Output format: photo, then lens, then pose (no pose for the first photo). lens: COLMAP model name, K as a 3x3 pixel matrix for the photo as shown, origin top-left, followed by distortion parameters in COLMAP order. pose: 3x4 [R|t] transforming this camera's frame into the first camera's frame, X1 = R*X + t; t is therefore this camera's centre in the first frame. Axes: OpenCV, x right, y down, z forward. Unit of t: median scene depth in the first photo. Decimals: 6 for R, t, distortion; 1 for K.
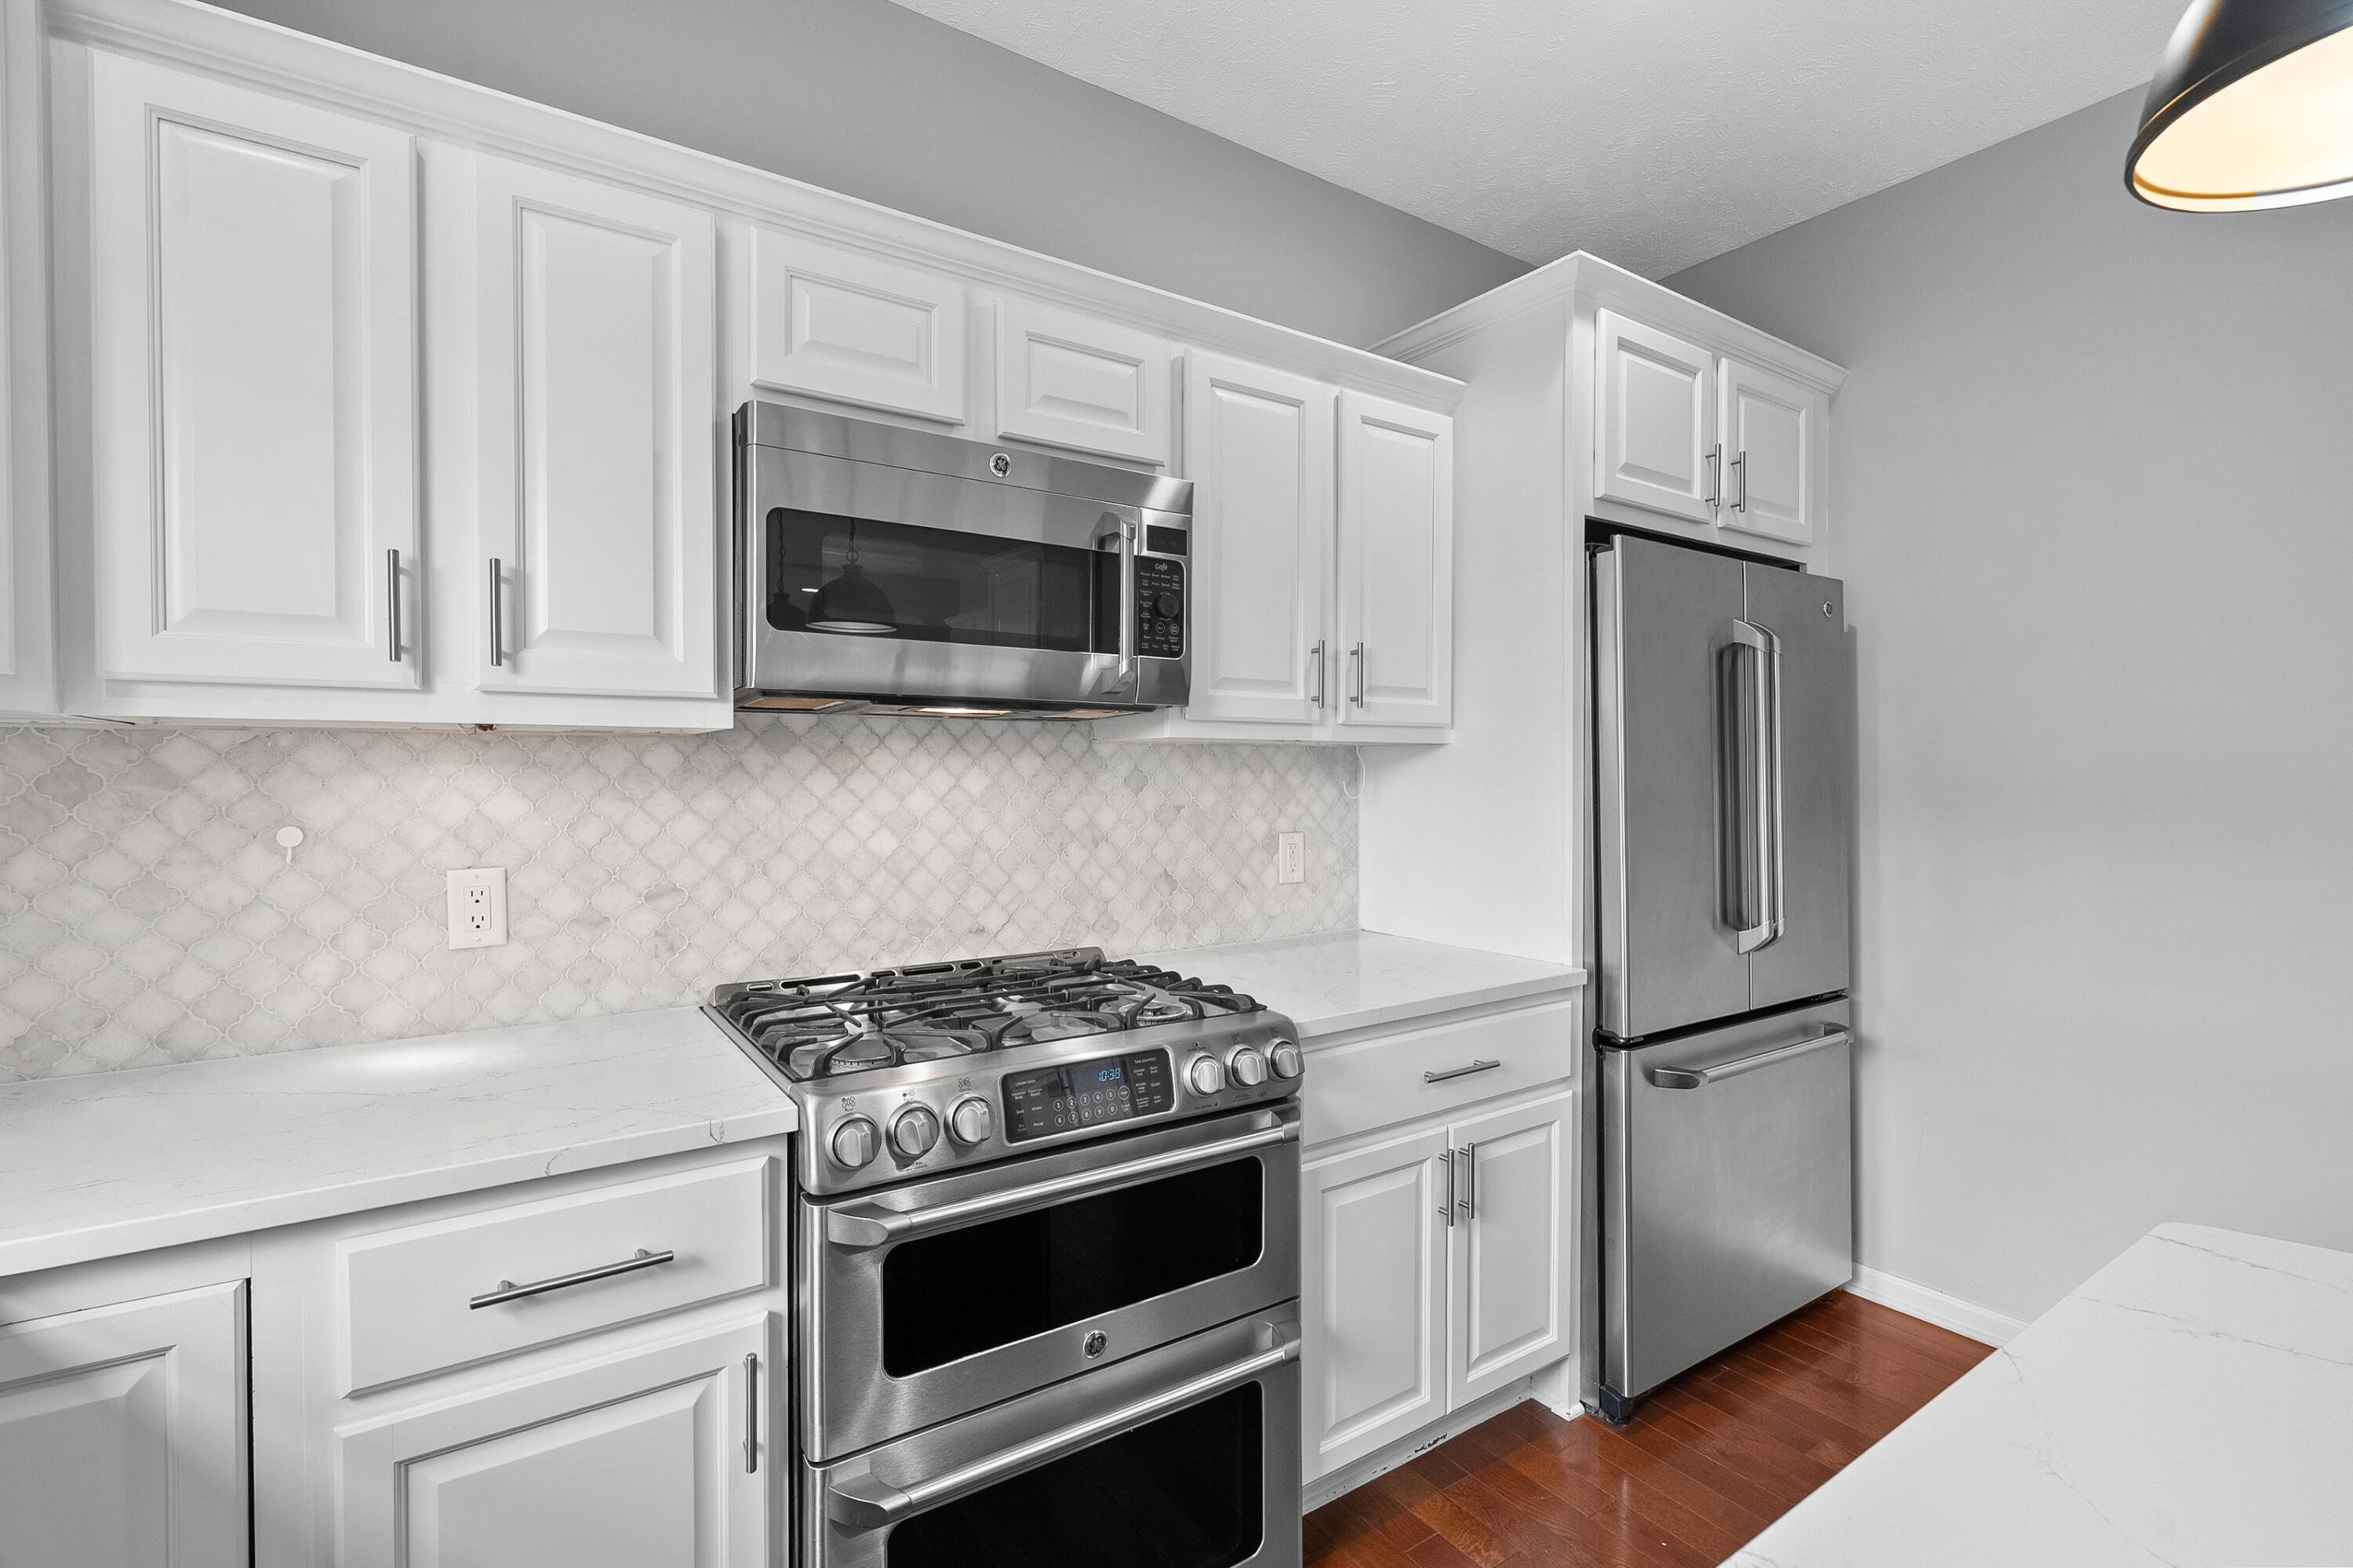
lens RADIAL K [[1058.7, 0, 1176.5], [0, 1058.7, 784.0], [0, 0, 1]] dist [-0.011121, 0.005765]
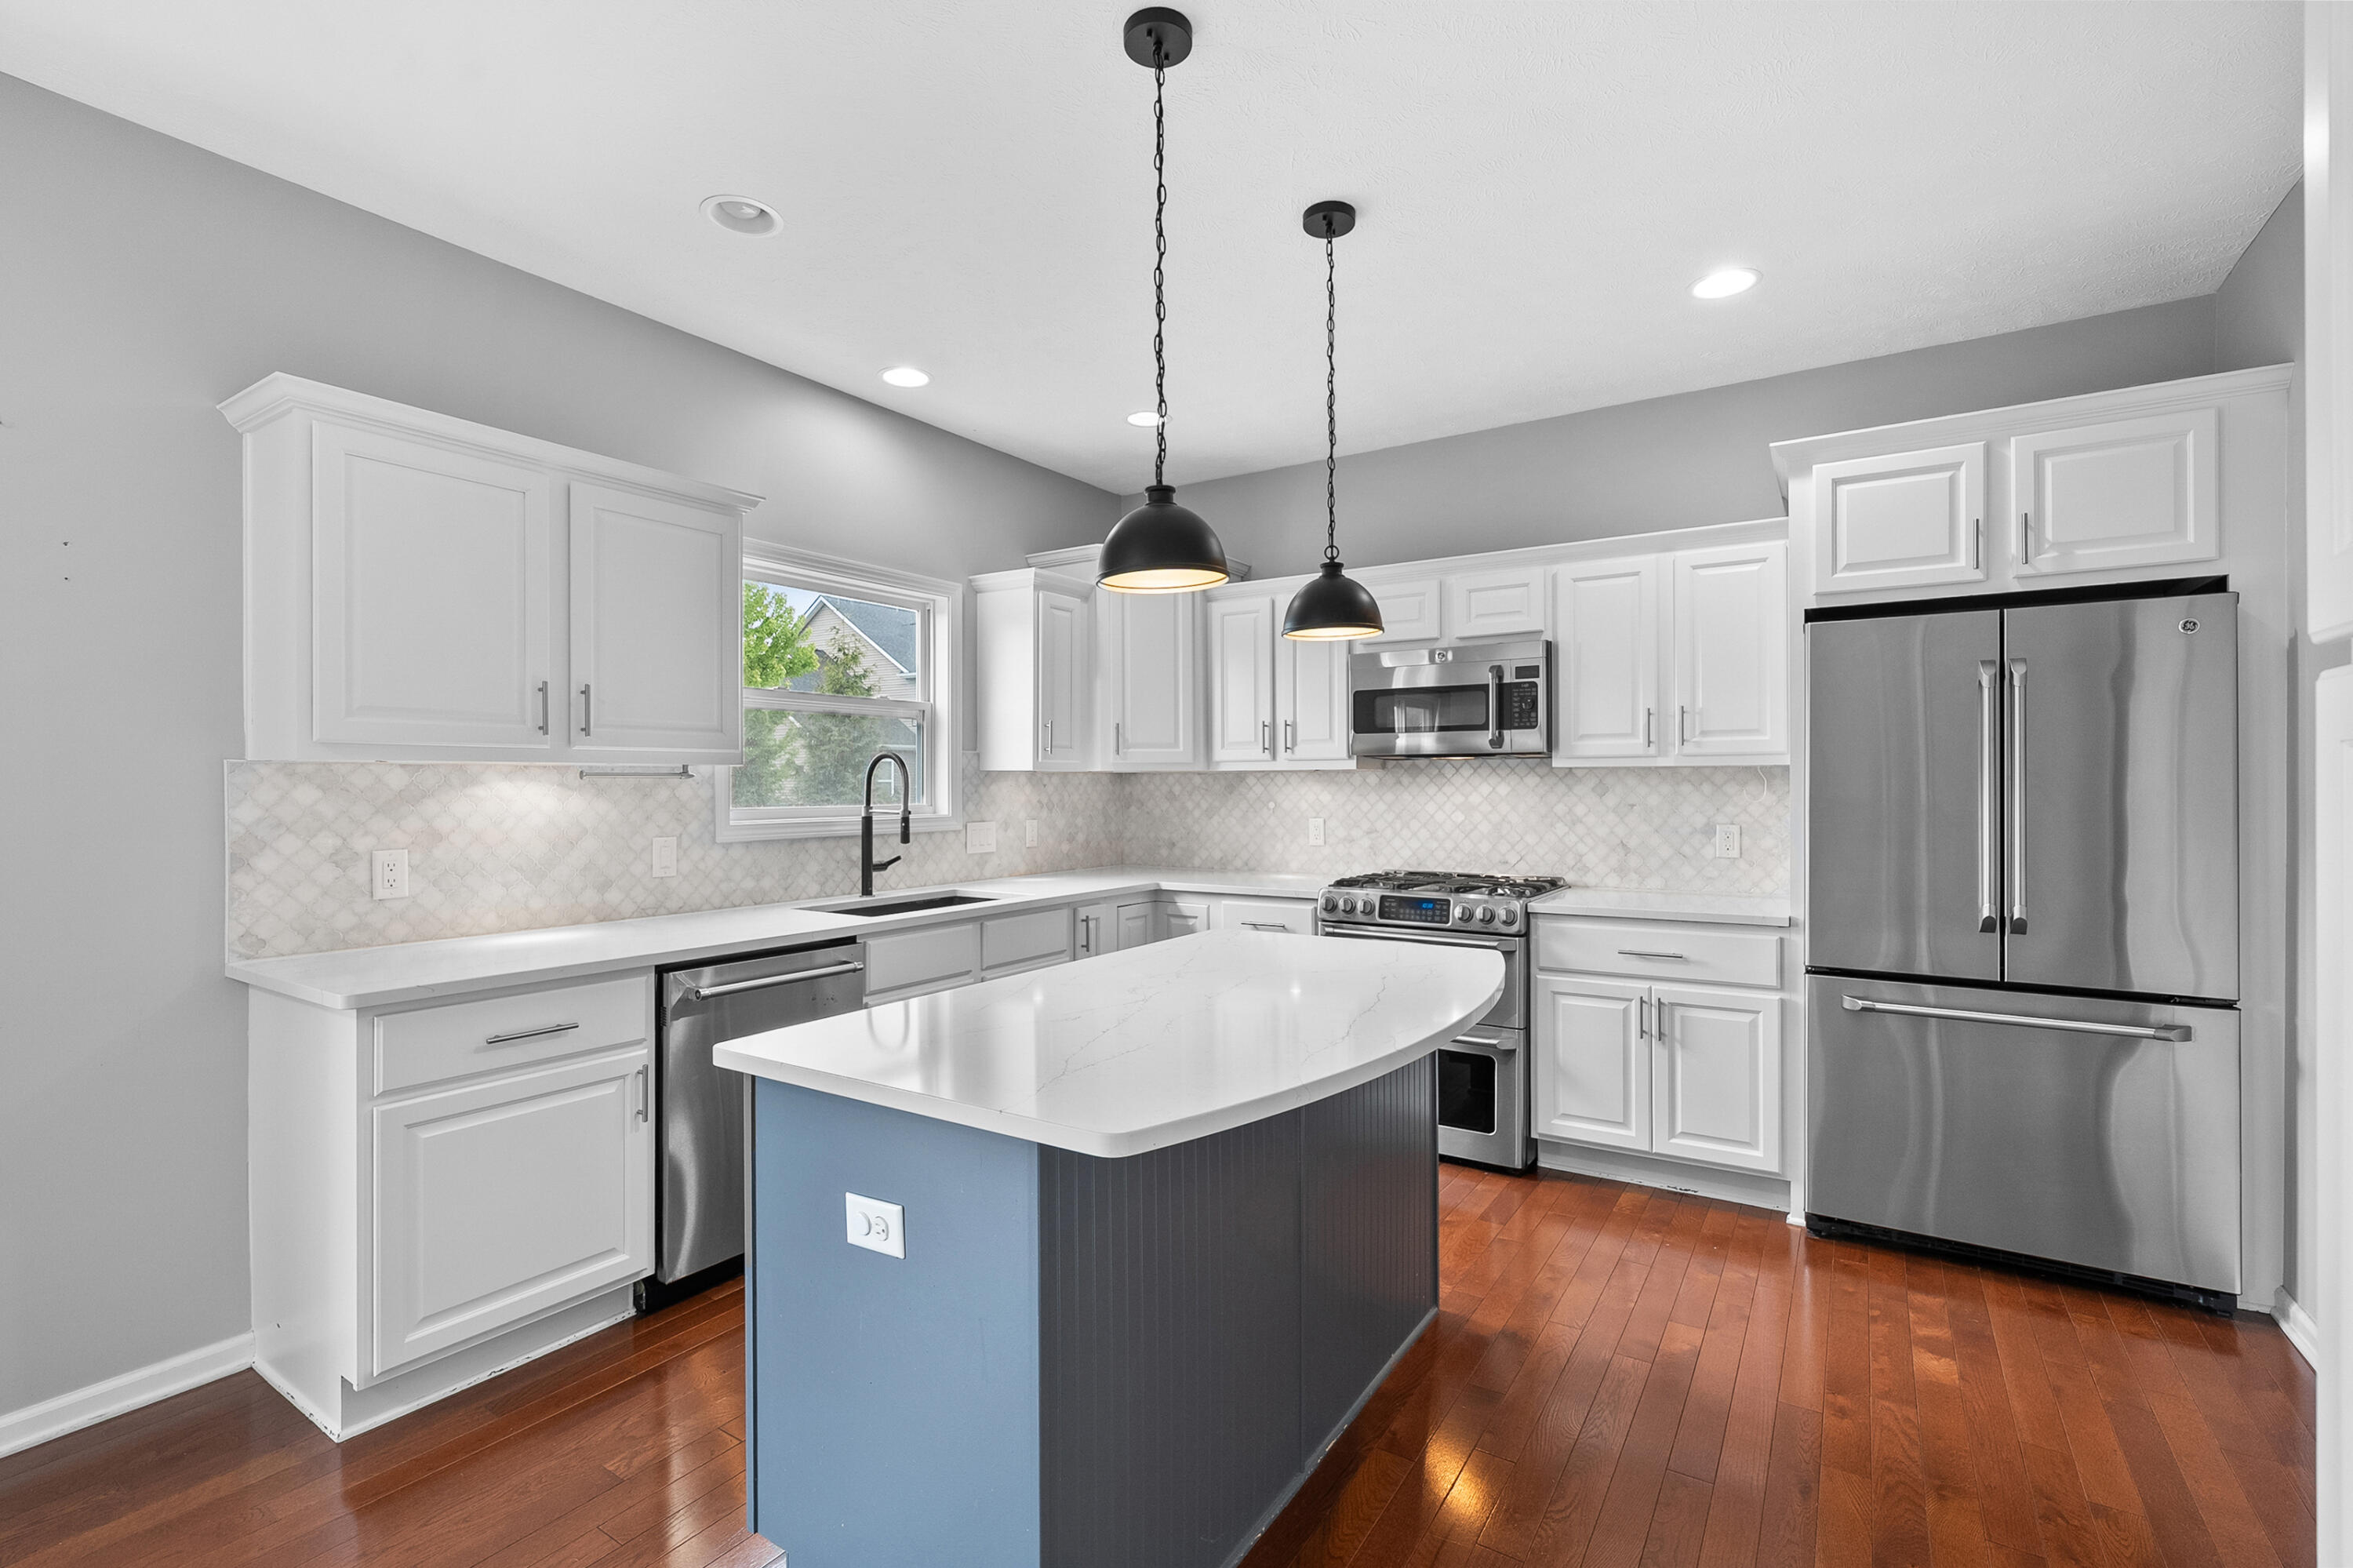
lens RADIAL K [[1058.7, 0, 1176.5], [0, 1058.7, 784.0], [0, 0, 1]] dist [-0.011121, 0.005765]
pose [[0.395323, -0.001592, -0.918541, 1.620689], [-0.008933, 0.999945, -0.005578, 0.005168], [0.918499, 0.010410, 0.395287, -0.438951]]
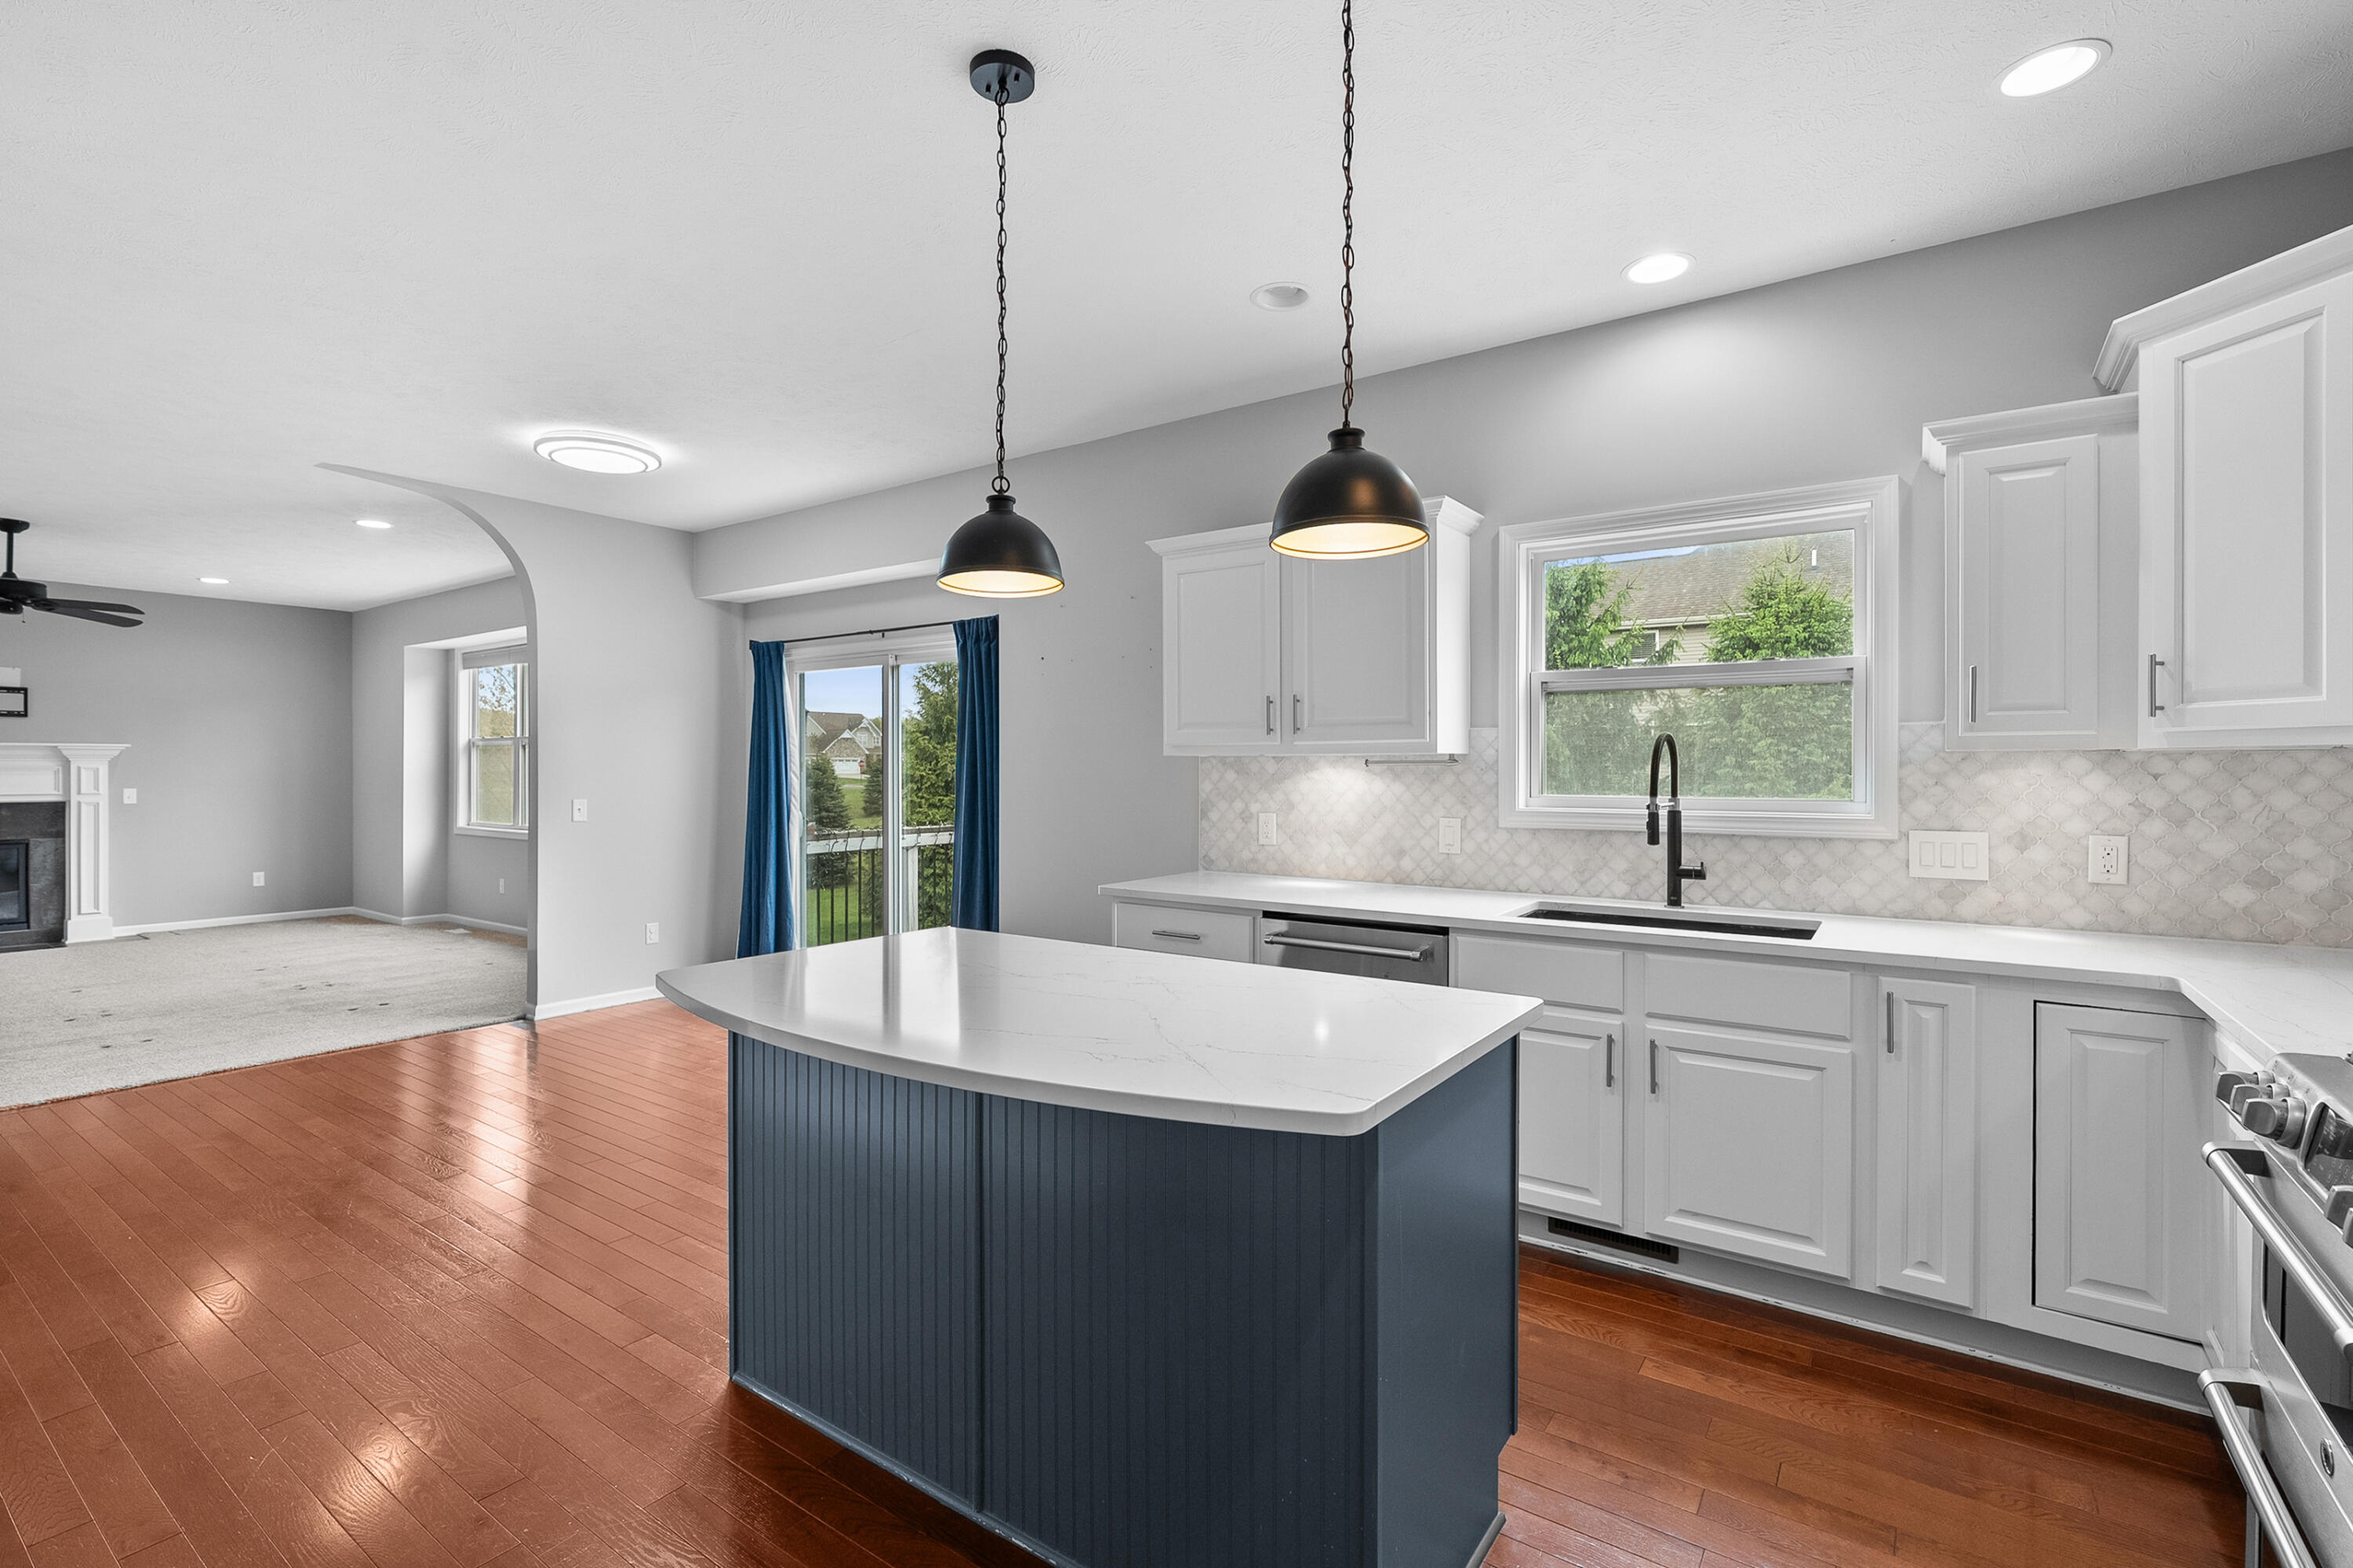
lens RADIAL K [[1052.0, 0, 1186.2], [0, 1052.0, 771.3], [0, 0, 1]] dist [-0.004993, -0.000325]
pose [[-0.930717, -0.001660, -0.365736, 0.841243], [-0.007099, 0.999883, 0.013526, -0.018334], [0.365671, 0.015185, -0.930620, 1.111510]]
